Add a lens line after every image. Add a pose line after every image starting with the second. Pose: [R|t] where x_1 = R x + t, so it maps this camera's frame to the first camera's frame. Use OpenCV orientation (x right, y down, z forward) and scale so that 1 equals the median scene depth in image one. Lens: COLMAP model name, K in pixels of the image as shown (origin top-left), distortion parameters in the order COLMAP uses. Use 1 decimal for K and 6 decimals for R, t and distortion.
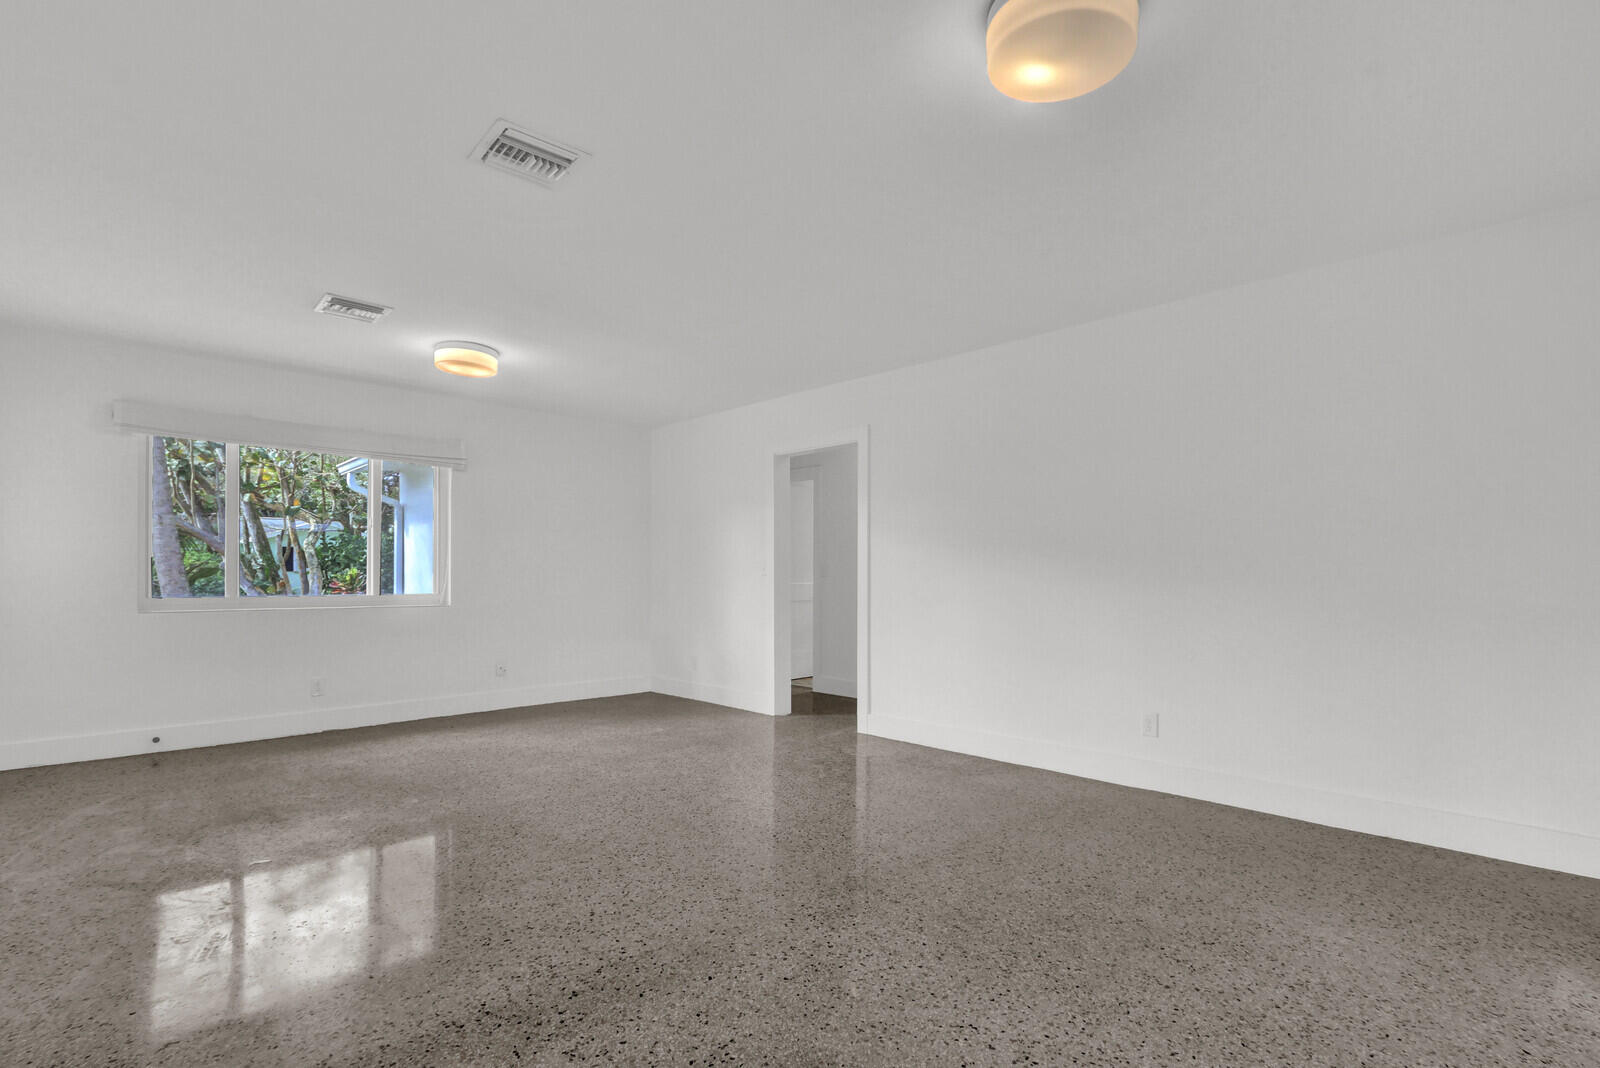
lens RADIAL K [[765.1, 0, 825.9], [0, 765.1, 521.3], [0, 0, 1]] dist [-0.014976, 0.001223]
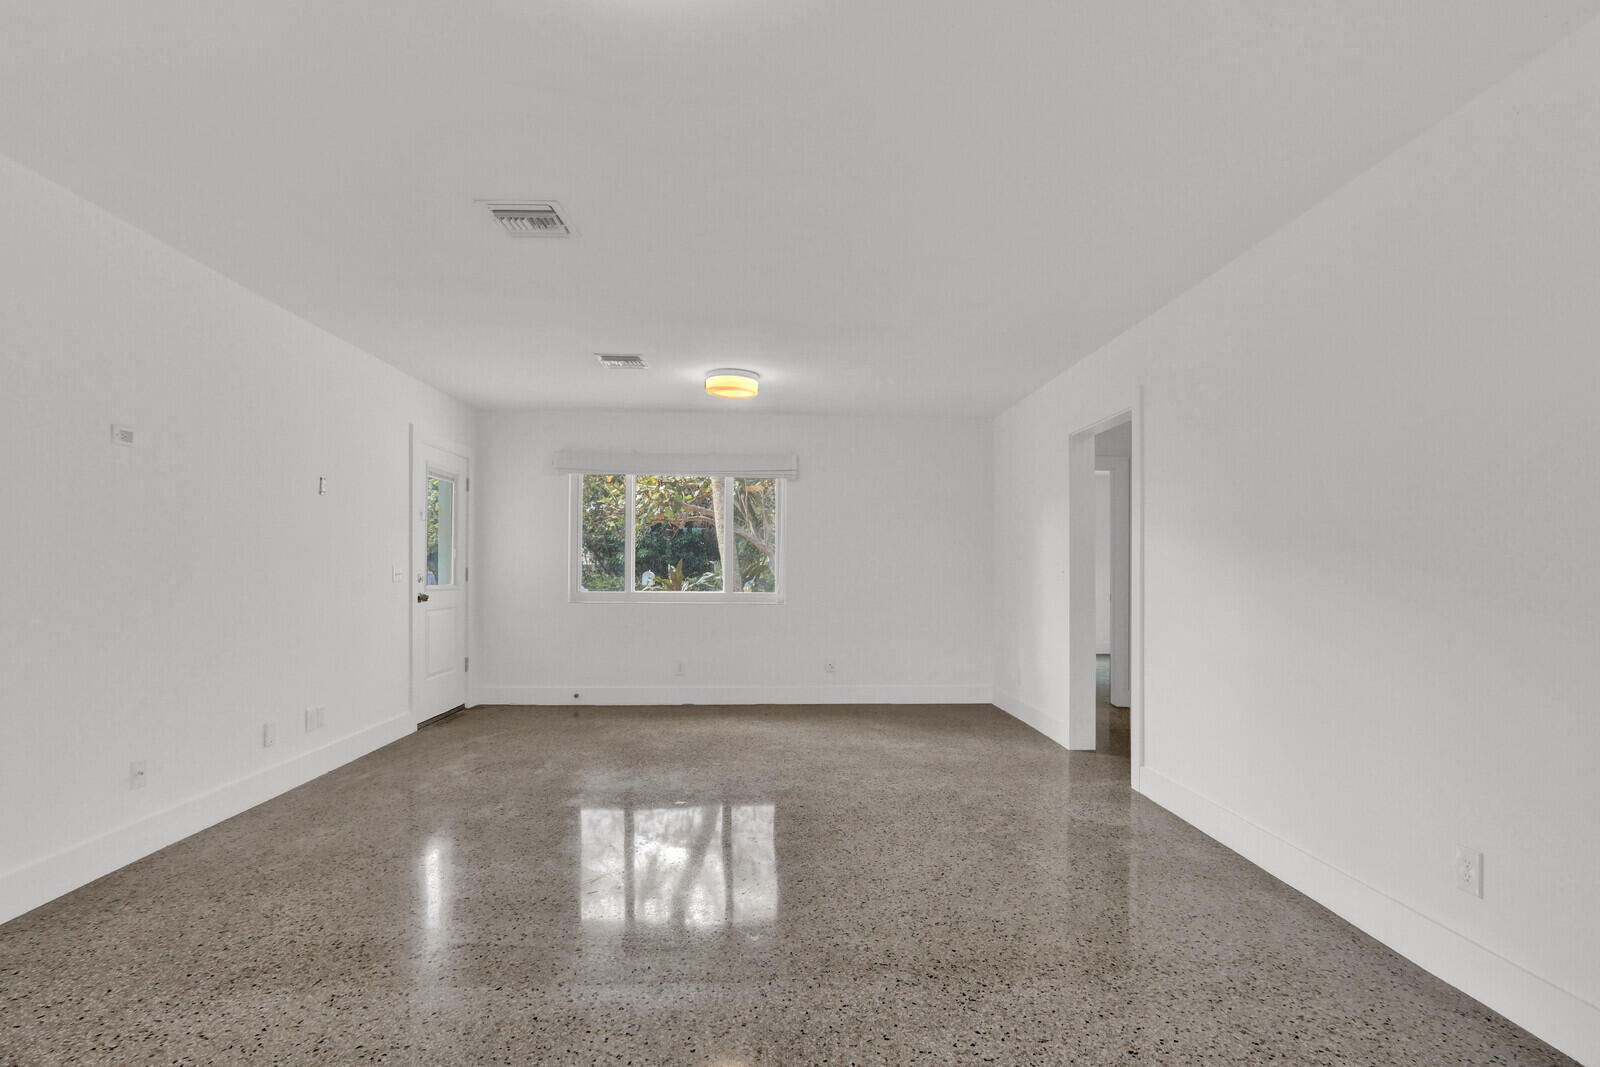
lens RADIAL K [[781.9, 0, 804.7], [0, 781.9, 574.8], [0, 0, 1]] dist [-0.015723, 0.001079]
pose [[0.735404, 0.010501, -0.677548, 0.354410], [0.042149, 0.997235, 0.061204, -0.002254], [0.676317, -0.073568, 0.732928, 0.227204]]
